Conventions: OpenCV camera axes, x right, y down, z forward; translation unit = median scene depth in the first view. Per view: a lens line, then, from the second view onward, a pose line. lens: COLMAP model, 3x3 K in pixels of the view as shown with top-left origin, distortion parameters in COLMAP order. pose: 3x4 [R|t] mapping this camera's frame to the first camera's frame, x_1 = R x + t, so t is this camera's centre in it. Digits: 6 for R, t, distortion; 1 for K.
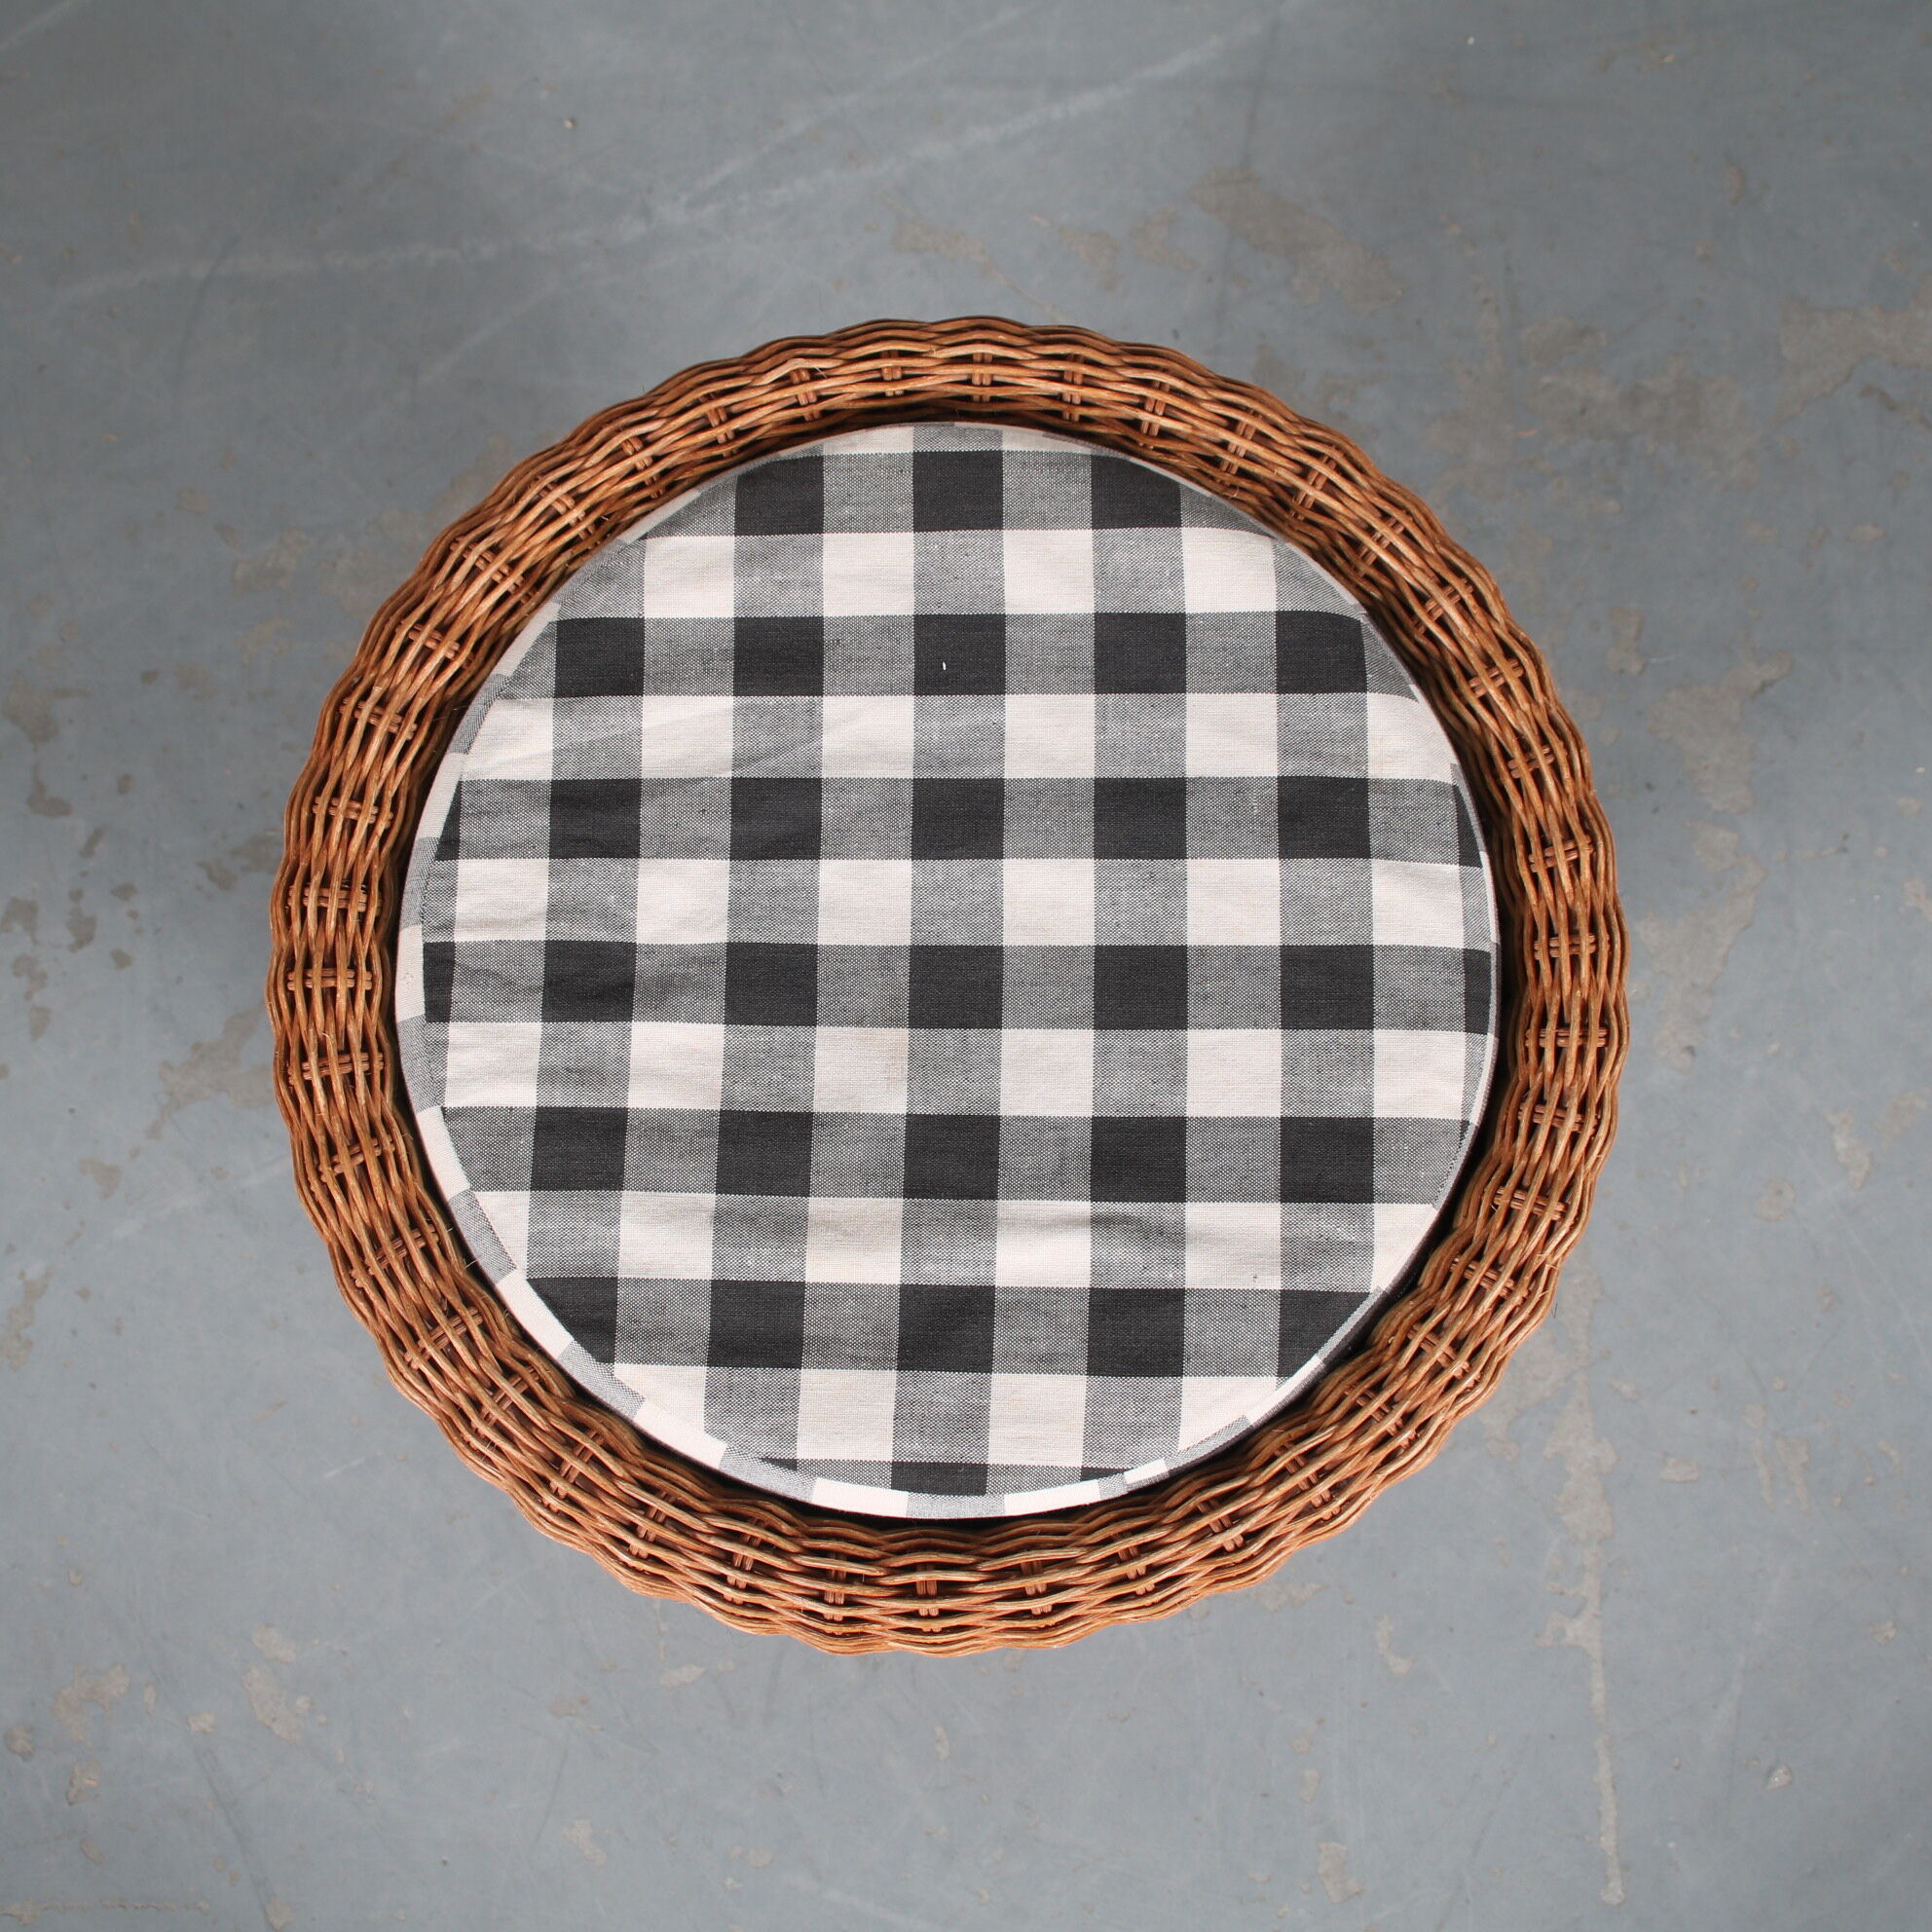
lens RADIAL K [[3127.0, 0, 959.2], [0, 3127.0, 928.5], [0, 0, 1]] dist [-0.052501, -0.102470]
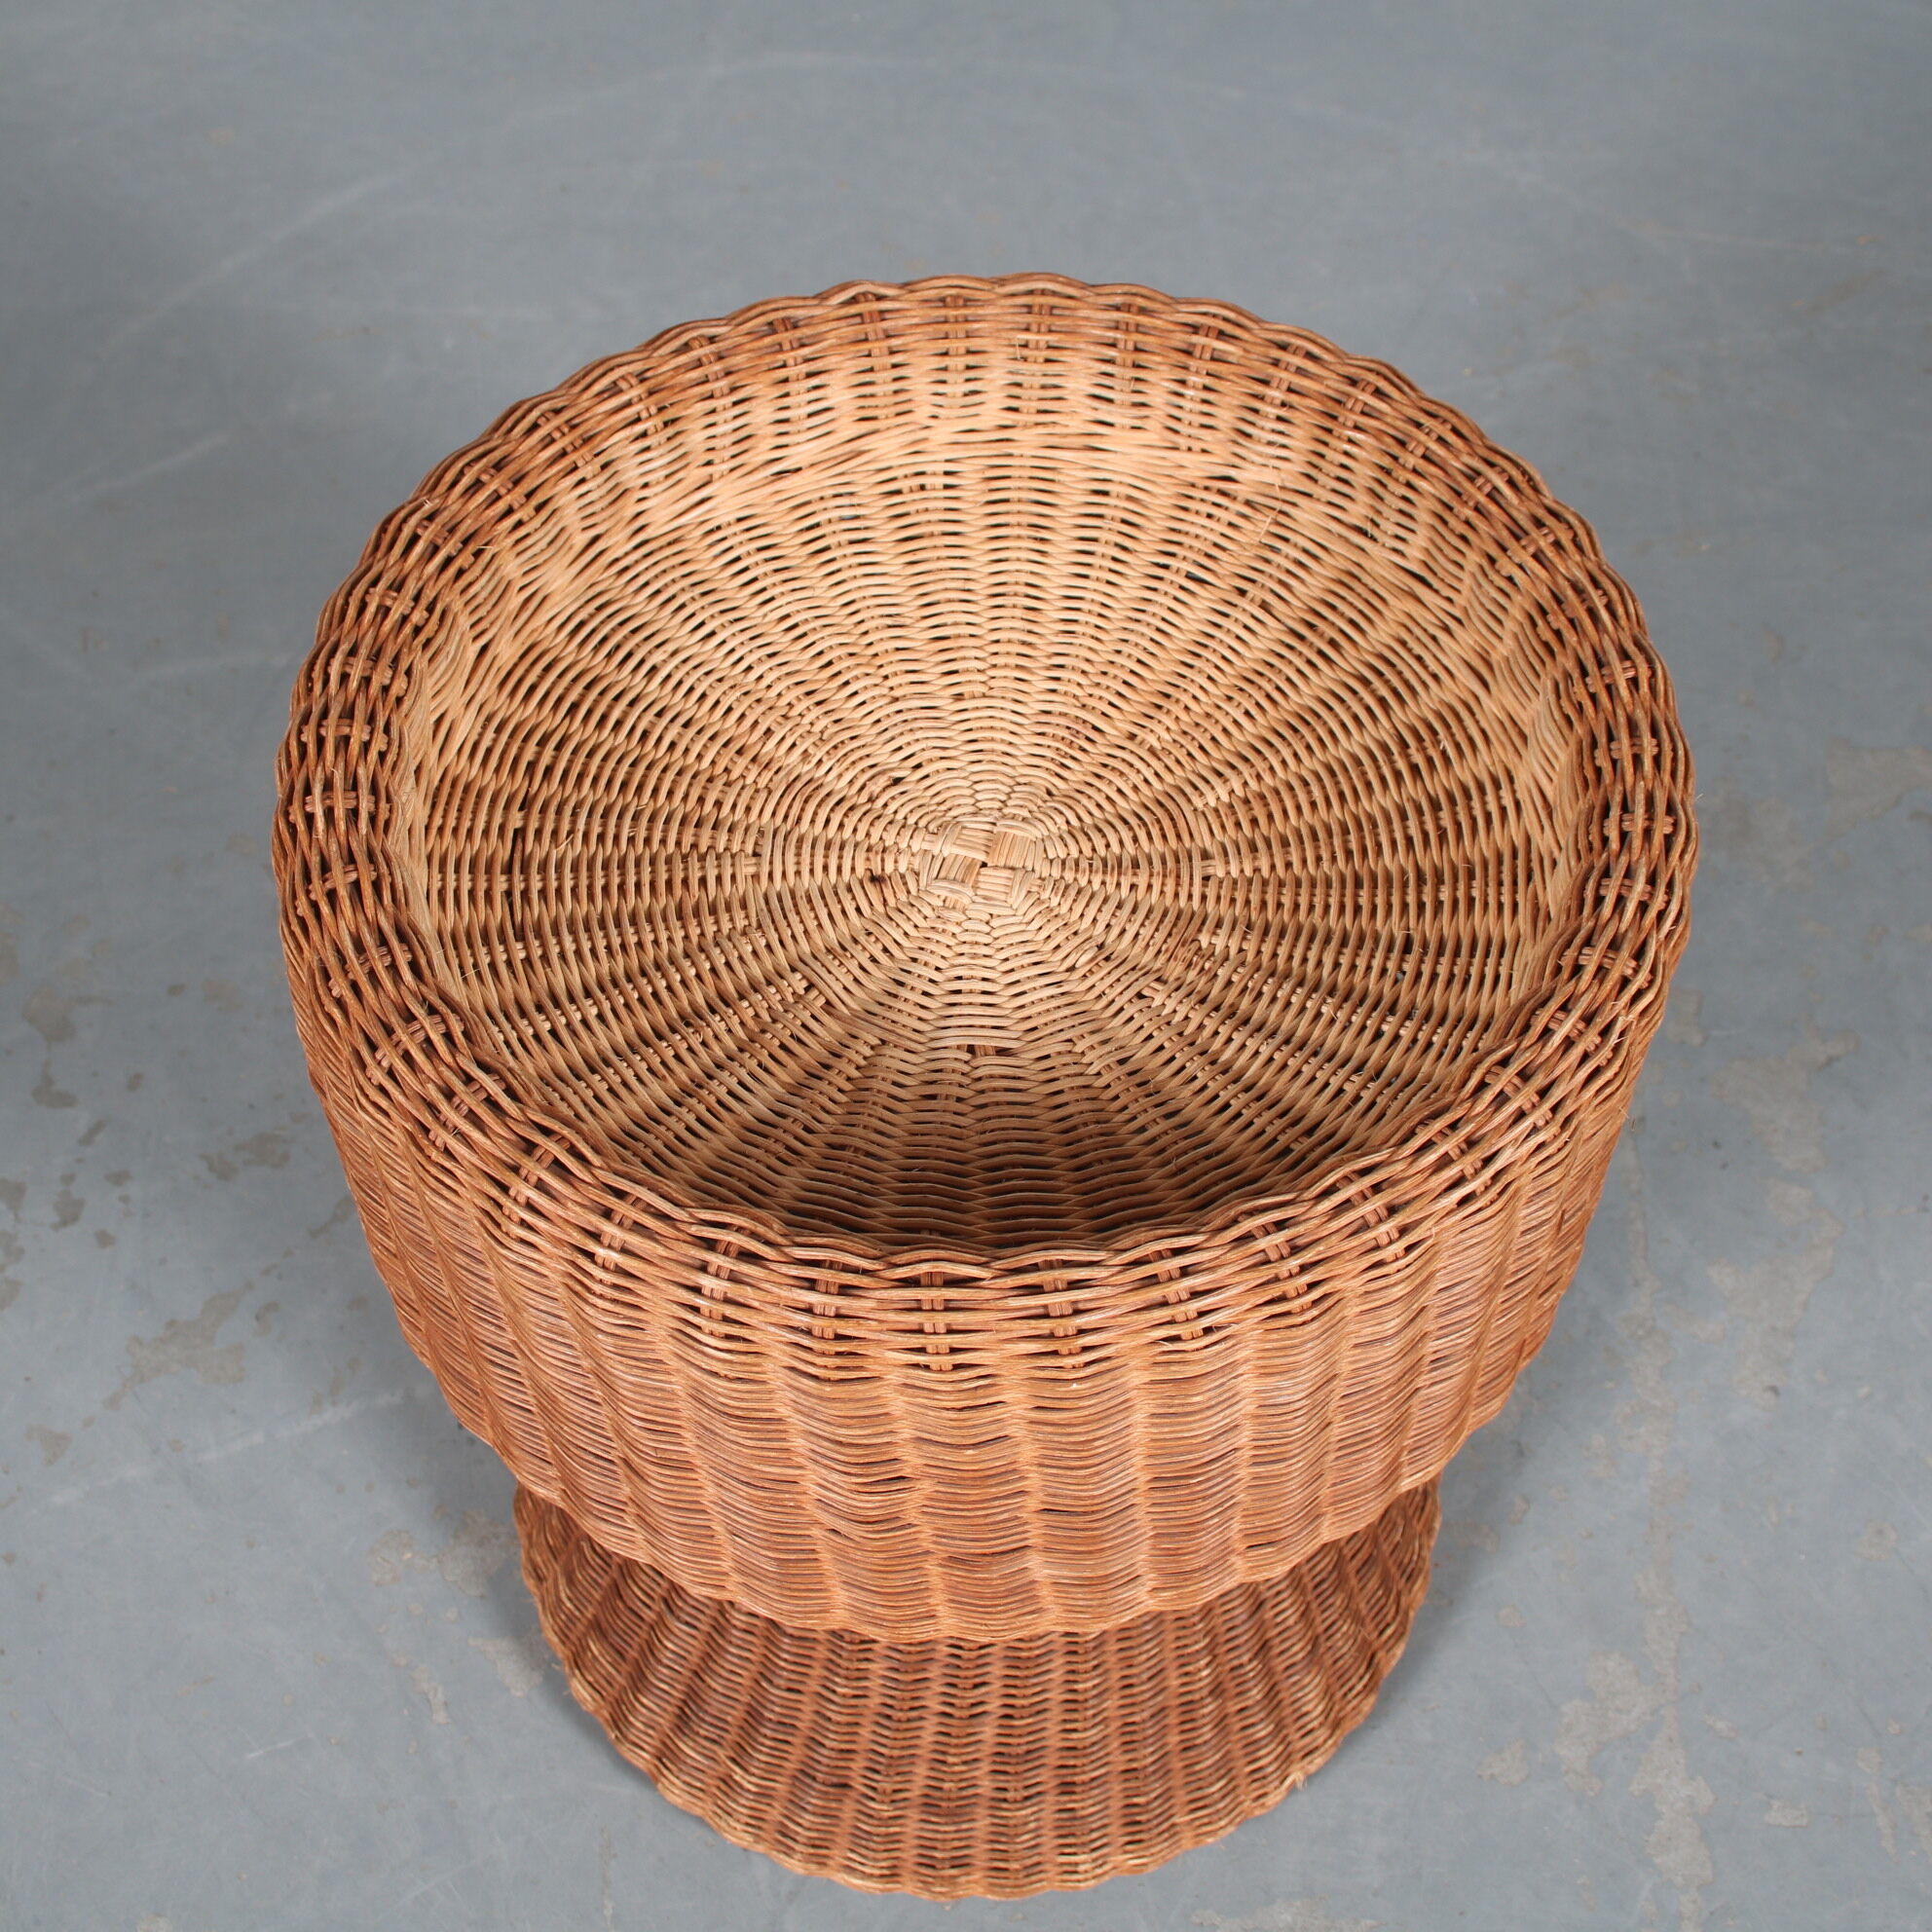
lens RADIAL K [[3181.6, 0, 966.0], [0, 3181.6, 966.0], [0, 0, 1]] dist [-0.072931, 0.062733]
pose [[0.998932, 0.041158, -0.021020, 0.009689], [-0.046148, 0.912810, -0.405769, 0.327601], [0.002486, 0.406306, 0.913734, 0.092033]]
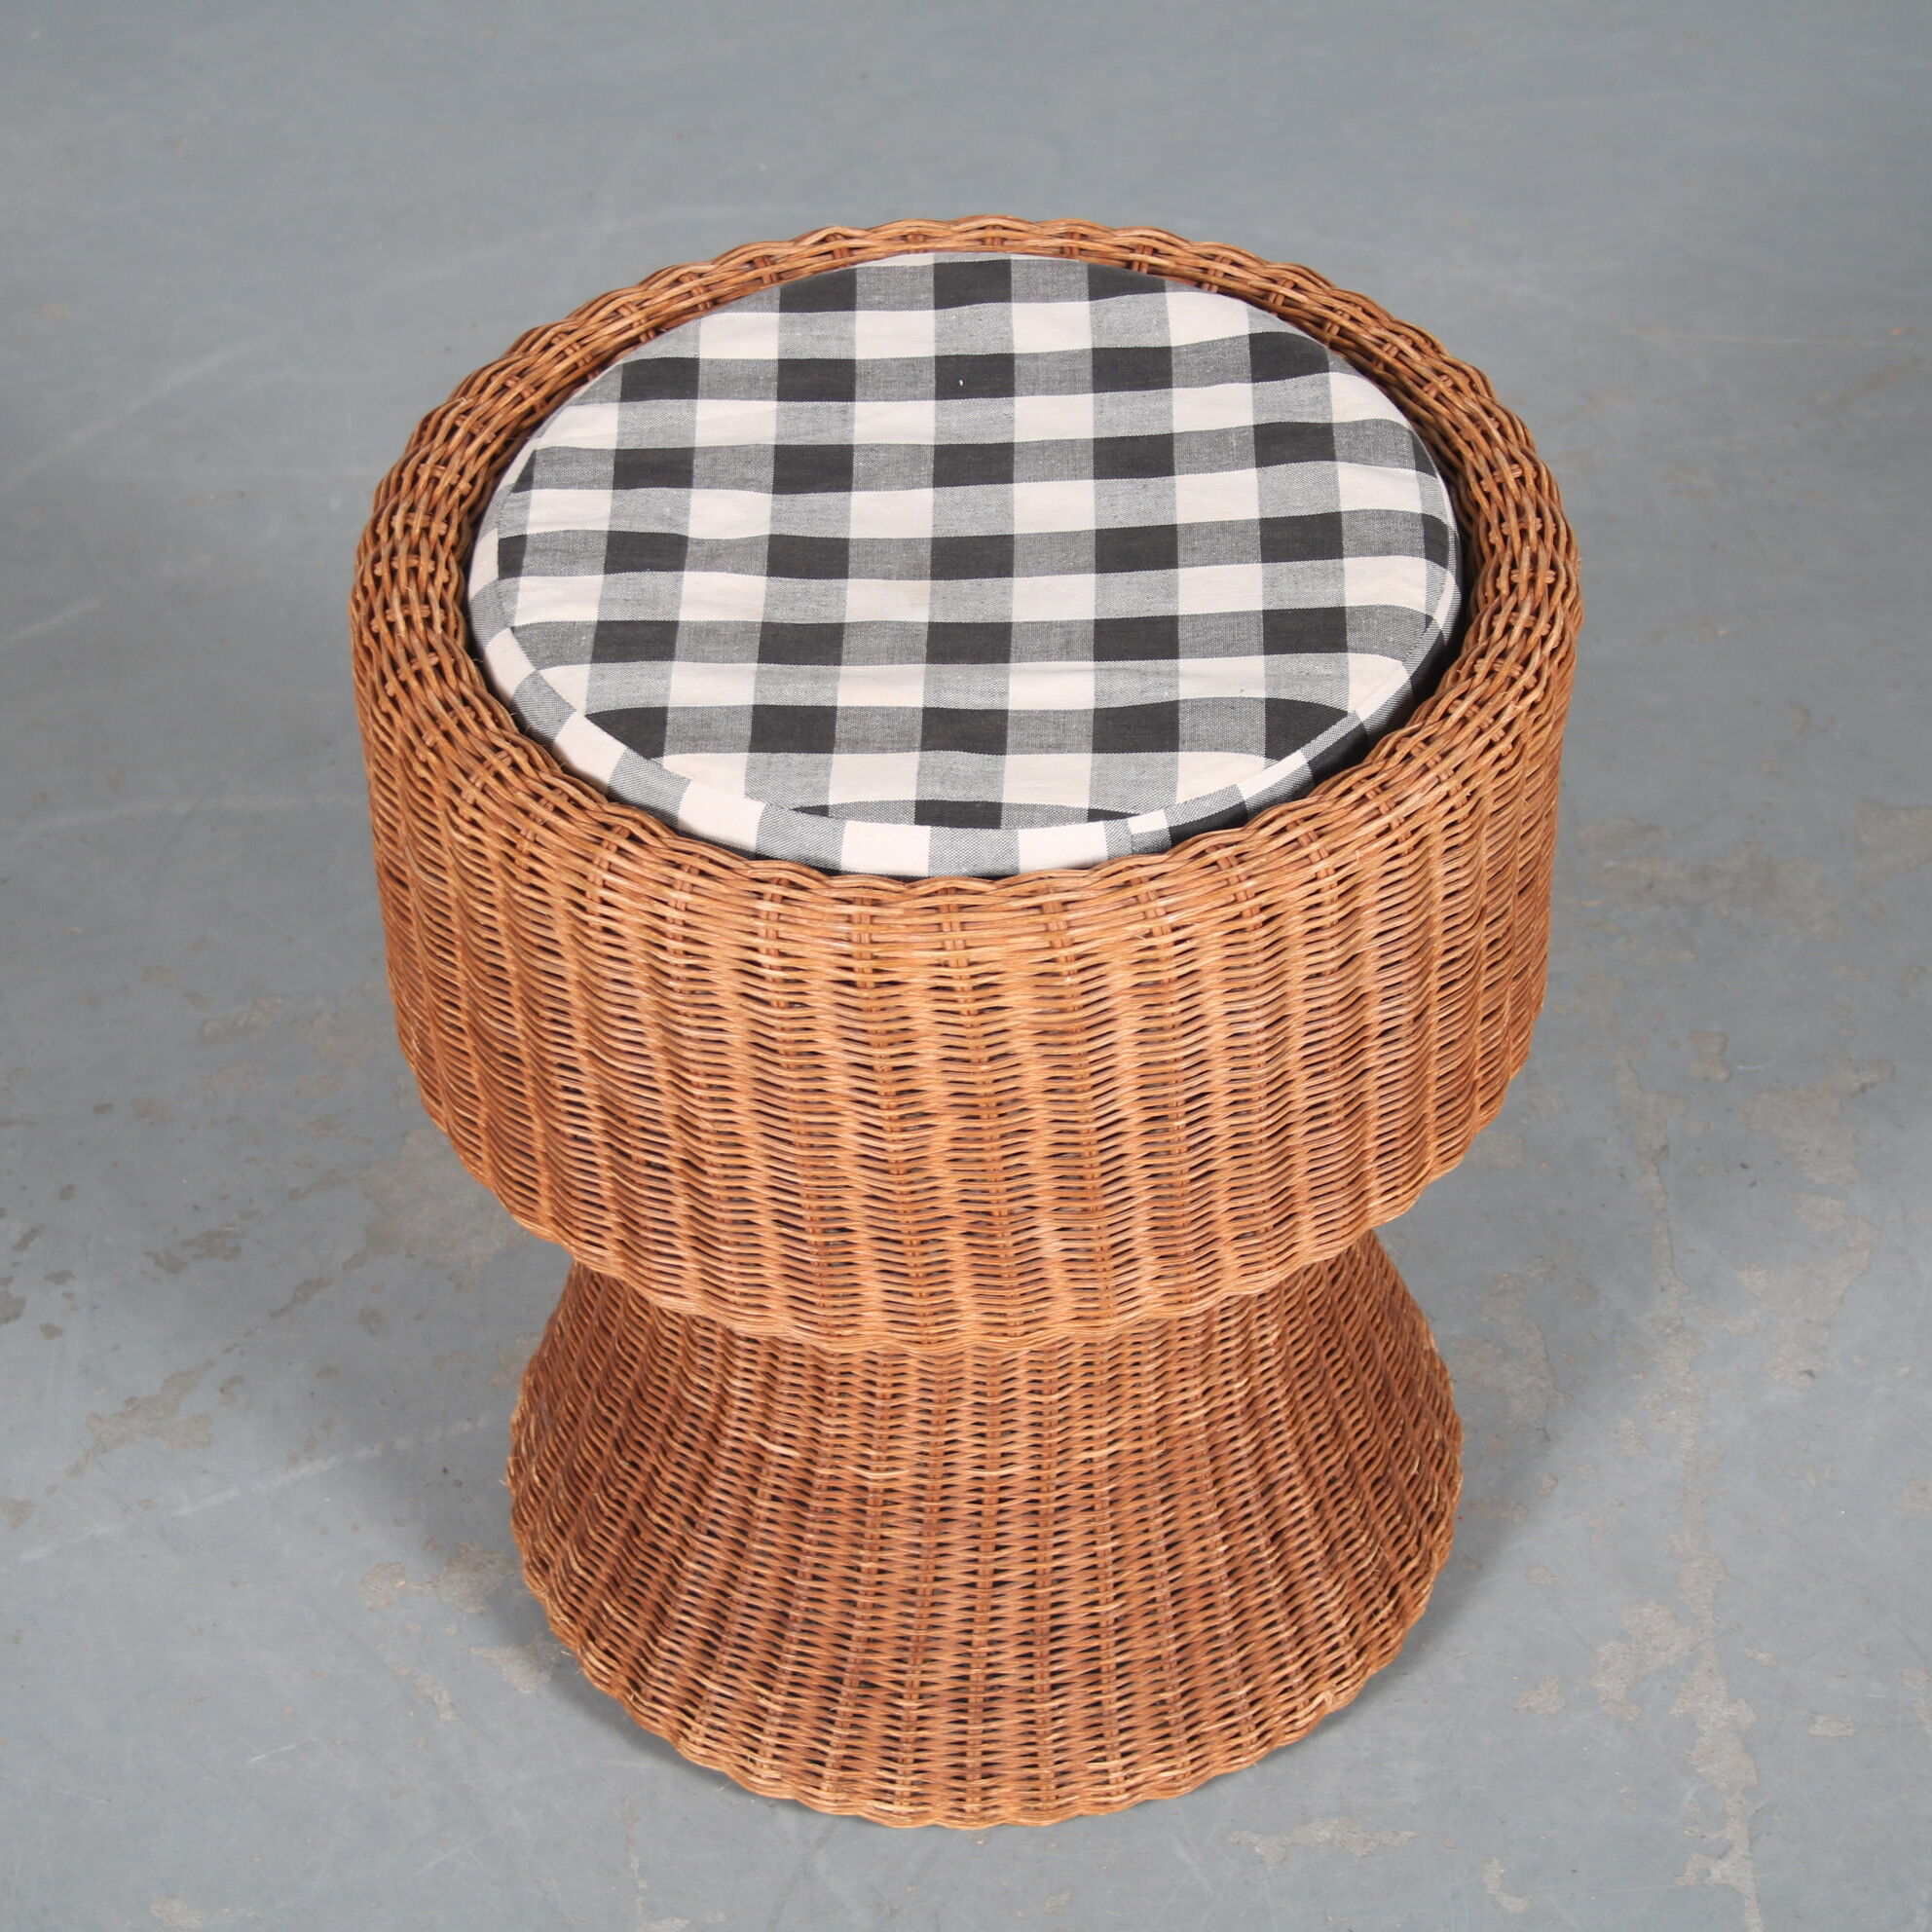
lens RADIAL K [[5411.2, 0, 966.0], [0, 5411.2, 966.0], [0, 0, 1]] dist [0.113455, -0.203316]
pose [[0.999919, -0.010664, -0.006938, 0.005957], [0.004536, 0.808336, -0.588704, 0.886177], [0.011886, 0.588624, 0.808319, -0.335741]]
